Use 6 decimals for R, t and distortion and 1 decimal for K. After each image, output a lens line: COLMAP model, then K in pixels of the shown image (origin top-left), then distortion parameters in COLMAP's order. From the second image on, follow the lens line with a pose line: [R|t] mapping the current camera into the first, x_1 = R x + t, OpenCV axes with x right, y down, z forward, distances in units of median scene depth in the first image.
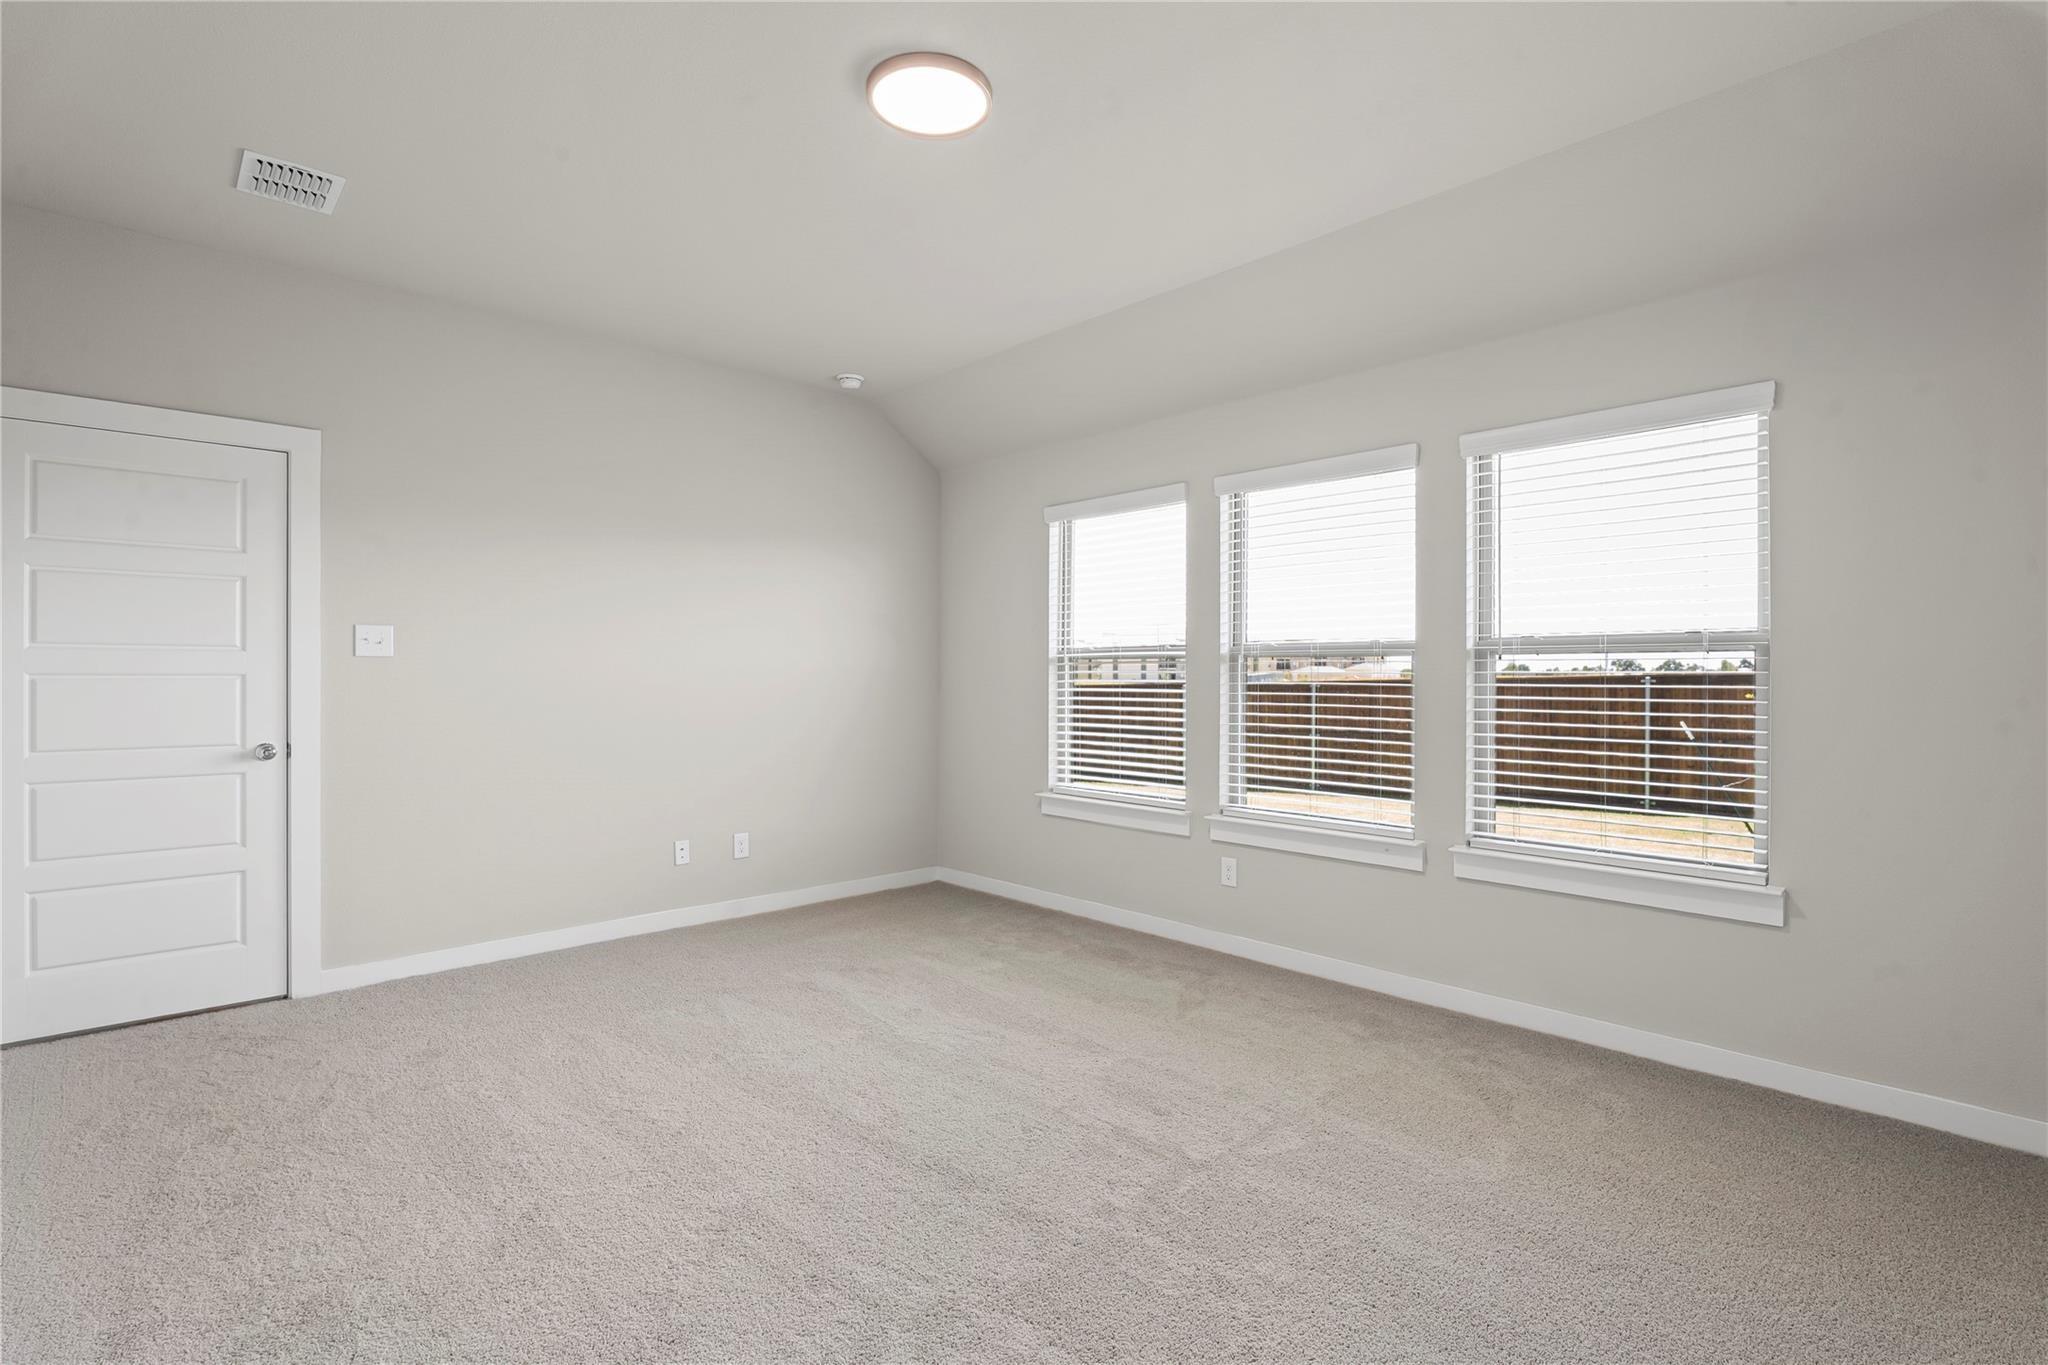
lens RADIAL K [[943.8, 0, 1024.0], [0, 943.8, 682.5], [0, 0, 1]] dist [-0.019057, -0.000320]
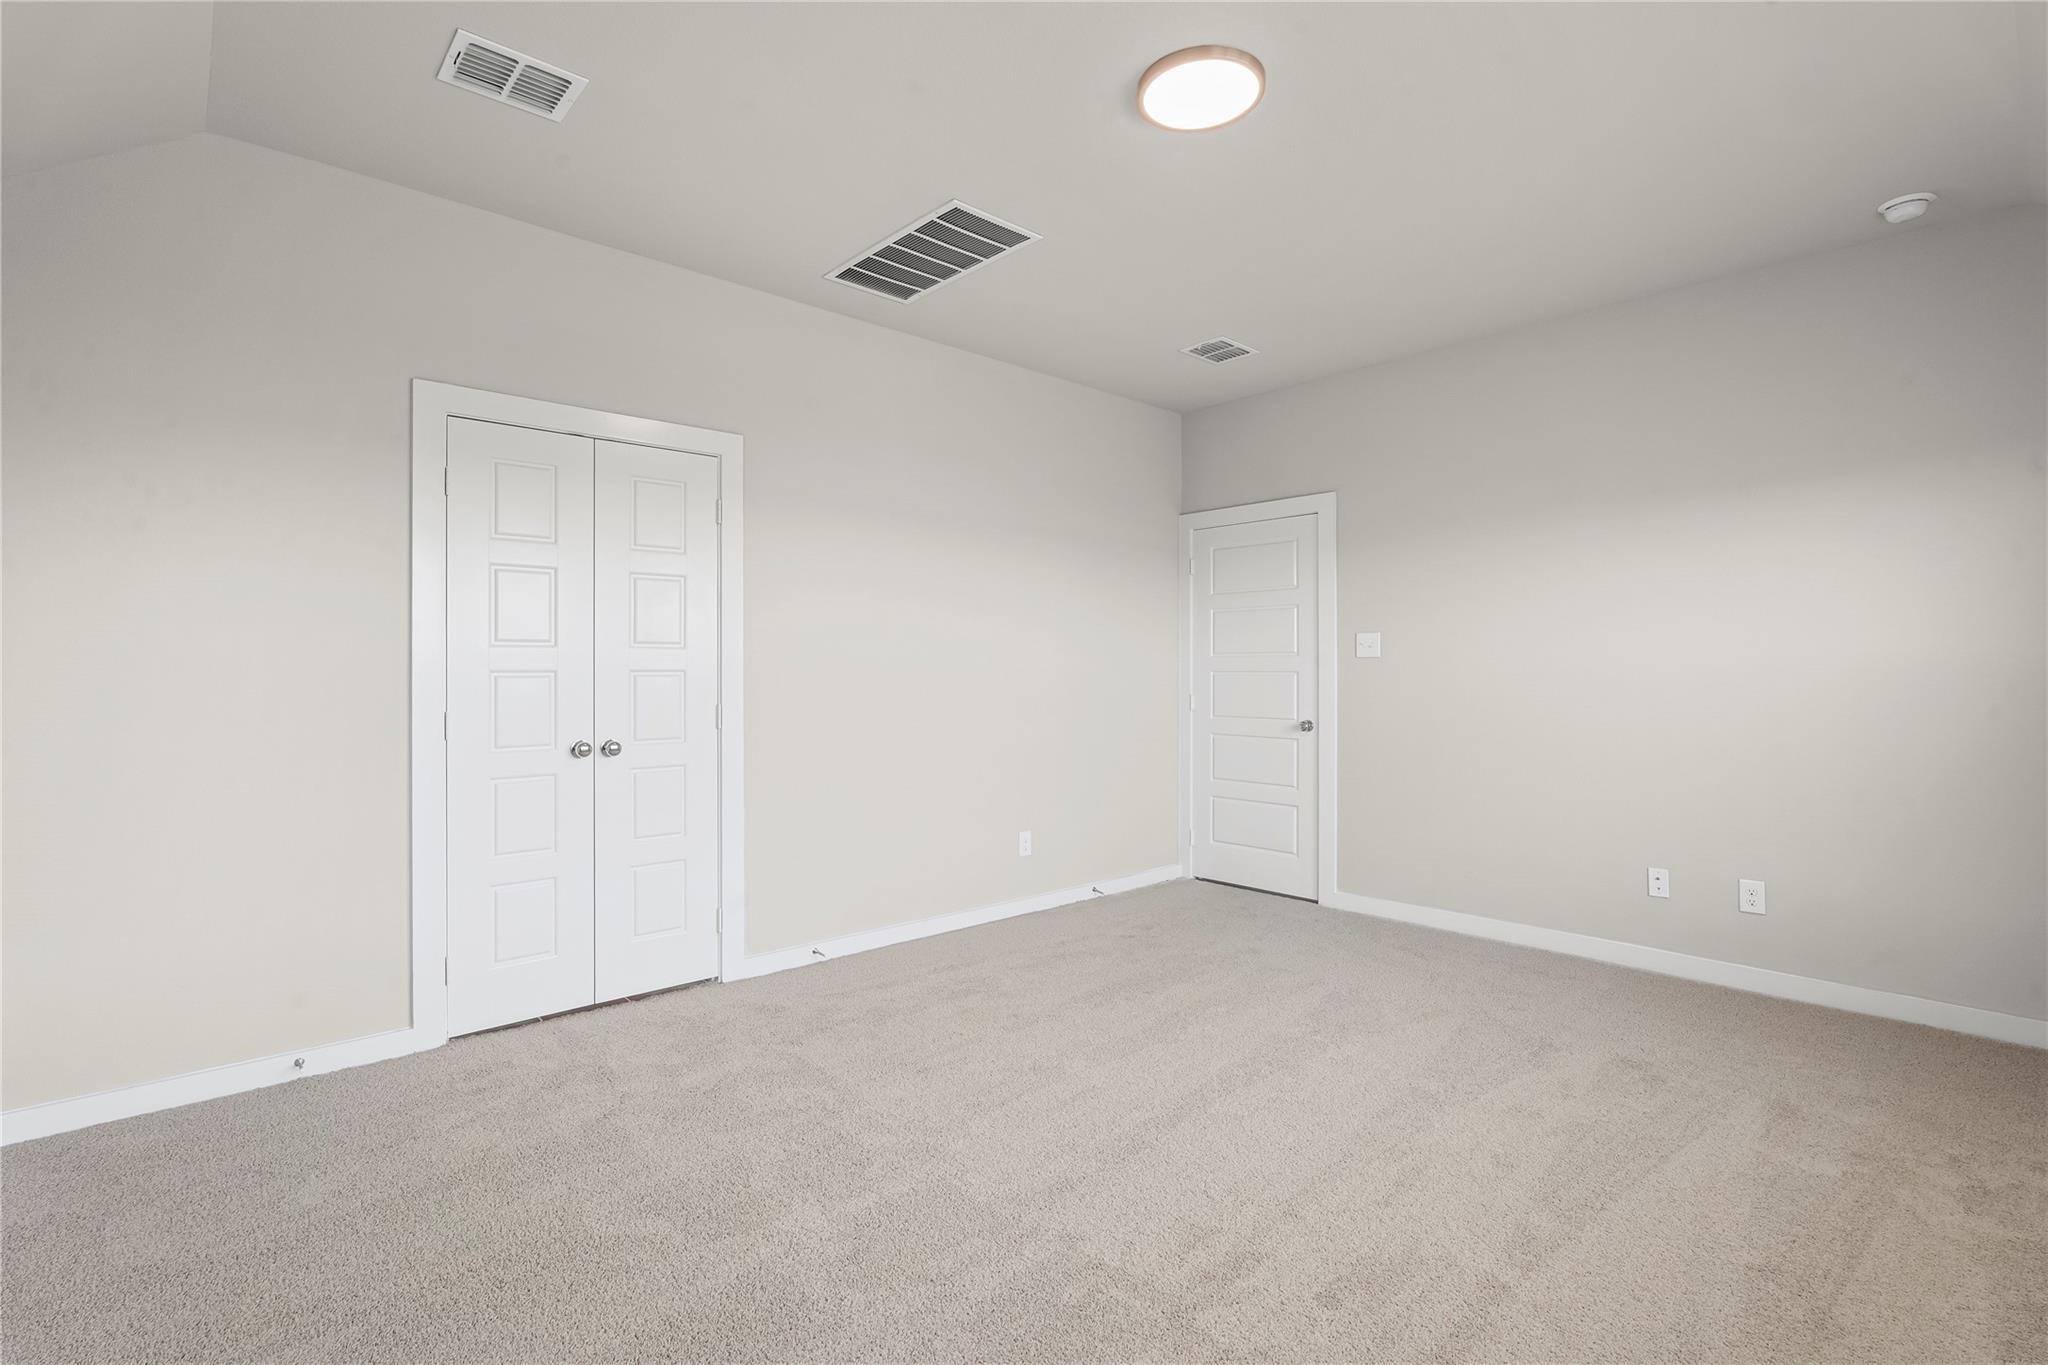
lens RADIAL K [[943.8, 0, 1024.0], [0, 943.8, 682.5], [0, 0, 1]] dist [-0.019057, -0.000320]
pose [[-0.012057, 0.012953, -0.999843, 0.605524], [-0.004334, 0.999906, 0.013006, -0.008139], [0.999918, 0.004490, -0.012000, 0.563414]]
